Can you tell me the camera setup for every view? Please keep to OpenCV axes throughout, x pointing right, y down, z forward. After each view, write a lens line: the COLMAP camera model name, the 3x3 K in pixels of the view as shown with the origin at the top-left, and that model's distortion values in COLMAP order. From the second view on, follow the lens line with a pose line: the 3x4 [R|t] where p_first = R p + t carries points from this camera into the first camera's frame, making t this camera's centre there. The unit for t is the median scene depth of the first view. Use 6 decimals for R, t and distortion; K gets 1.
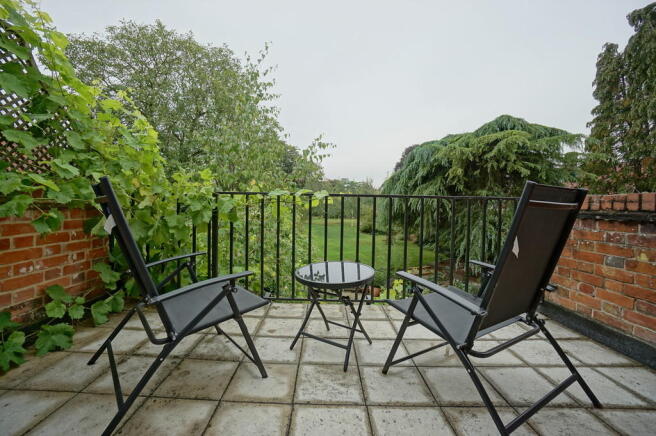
lens RADIAL K [[294.3, 0, 318.4], [0, 294.3, 214.0], [0, 0, 1]] dist [-0.049917, 0.020903]
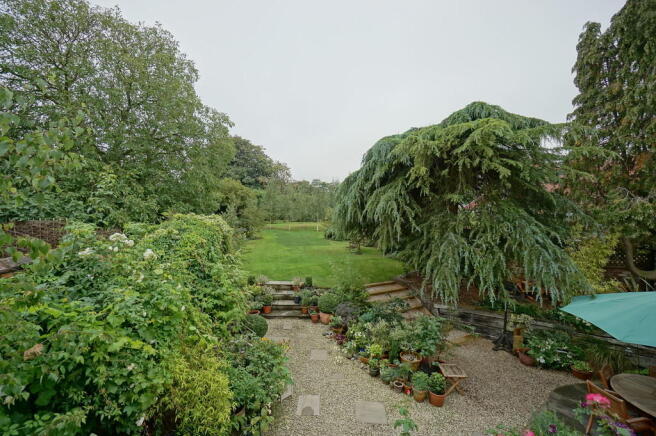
lens RADIAL K [[294.3, 0, 318.4], [0, 294.3, 214.0], [0, 0, 1]] dist [-0.049917, 0.020903]
pose [[0.996381, -0.013598, 0.083910, 0.129085], [0.013842, 0.999901, -0.002326, -0.031093], [-0.083870, 0.003480, 0.996471, 0.228999]]
